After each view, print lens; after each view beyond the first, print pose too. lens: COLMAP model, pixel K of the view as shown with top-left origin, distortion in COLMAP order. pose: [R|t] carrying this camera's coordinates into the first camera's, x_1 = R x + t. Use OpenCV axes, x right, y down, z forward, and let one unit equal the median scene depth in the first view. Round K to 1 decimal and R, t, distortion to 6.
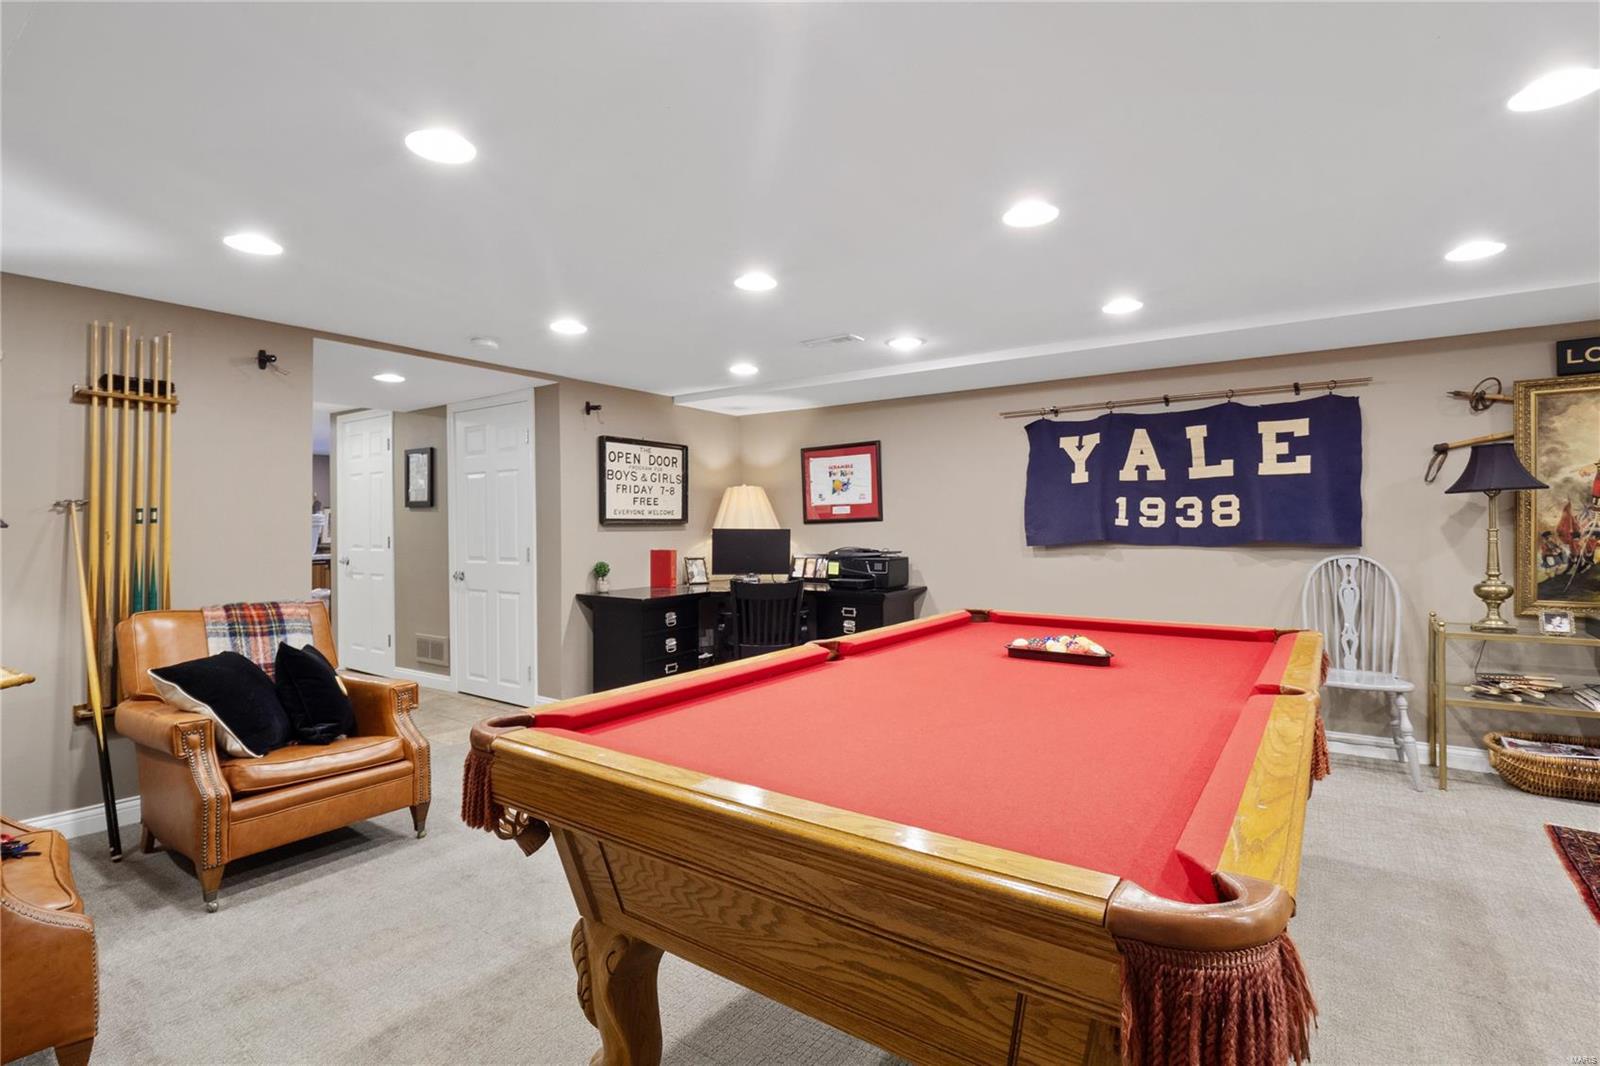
lens RADIAL K [[755.1, 0, 797.6], [0, 755.1, 530.0], [0, 0, 1]] dist [-0.012067, -0.000697]
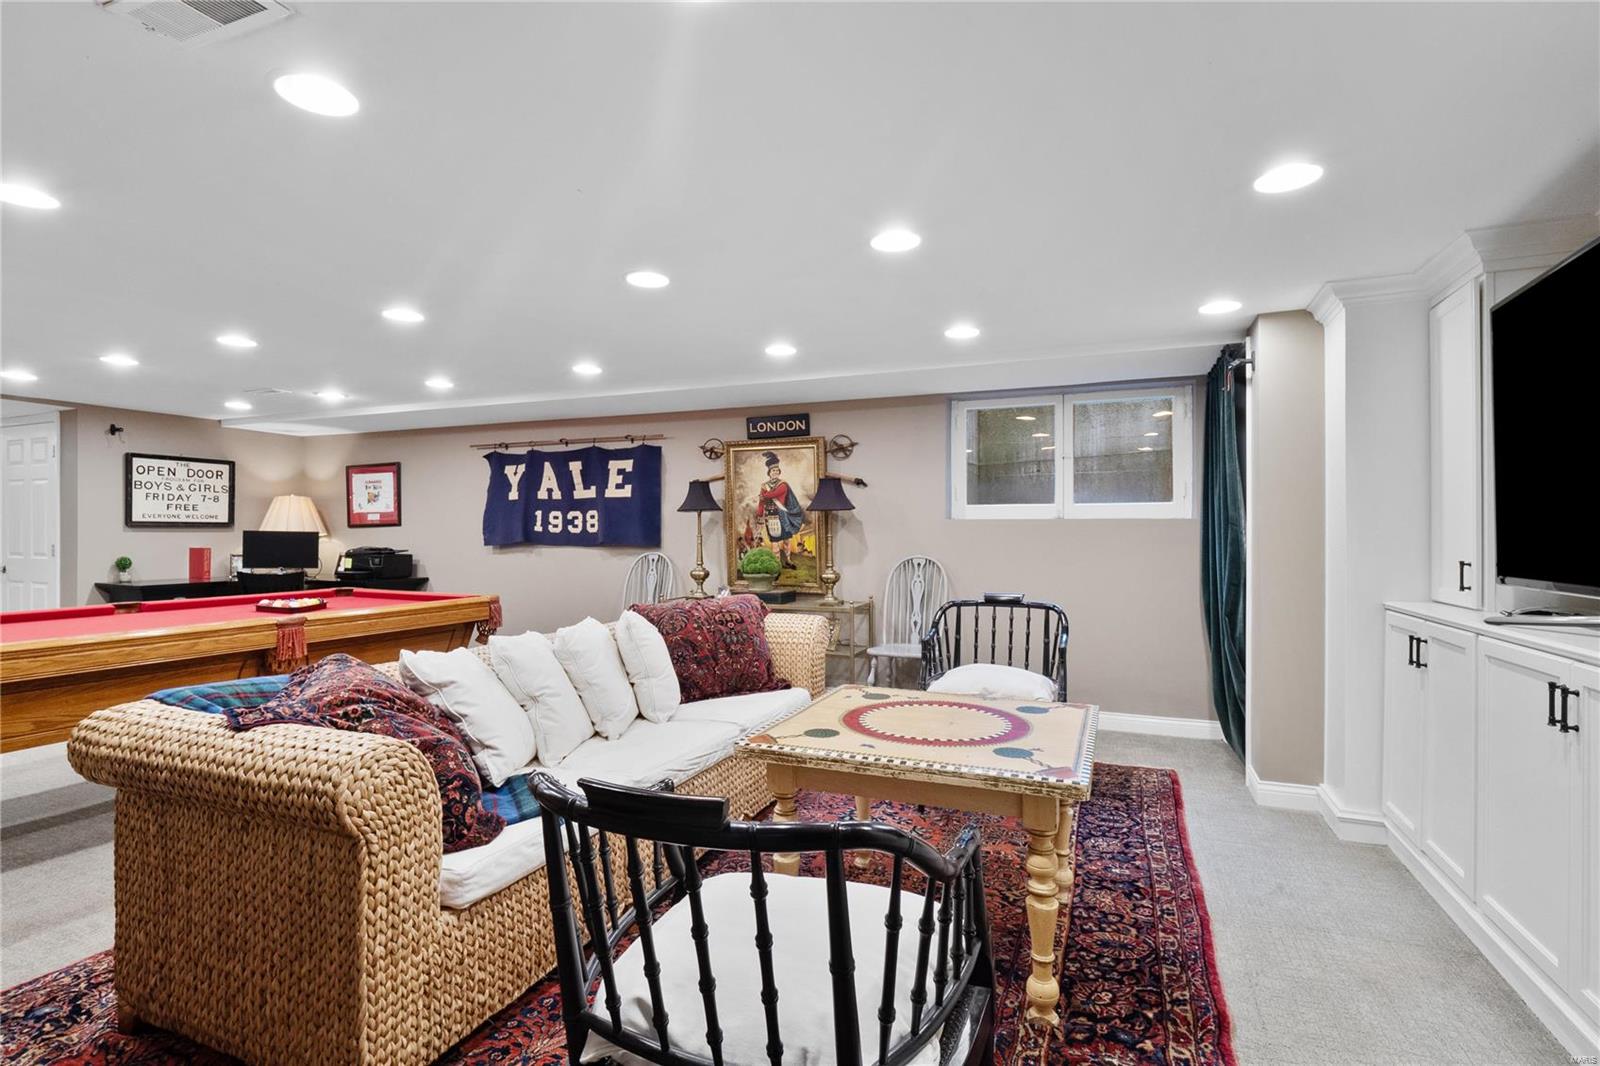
lens RADIAL K [[755.1, 0, 797.6], [0, 755.1, 530.0], [0, 0, 1]] dist [-0.012067, -0.000697]
pose [[0.975128, 0.011187, 0.221358, 0.566912], [-0.009285, 0.999911, -0.009627, 0.000793], [-0.221446, 0.007332, 0.975145, -0.439578]]
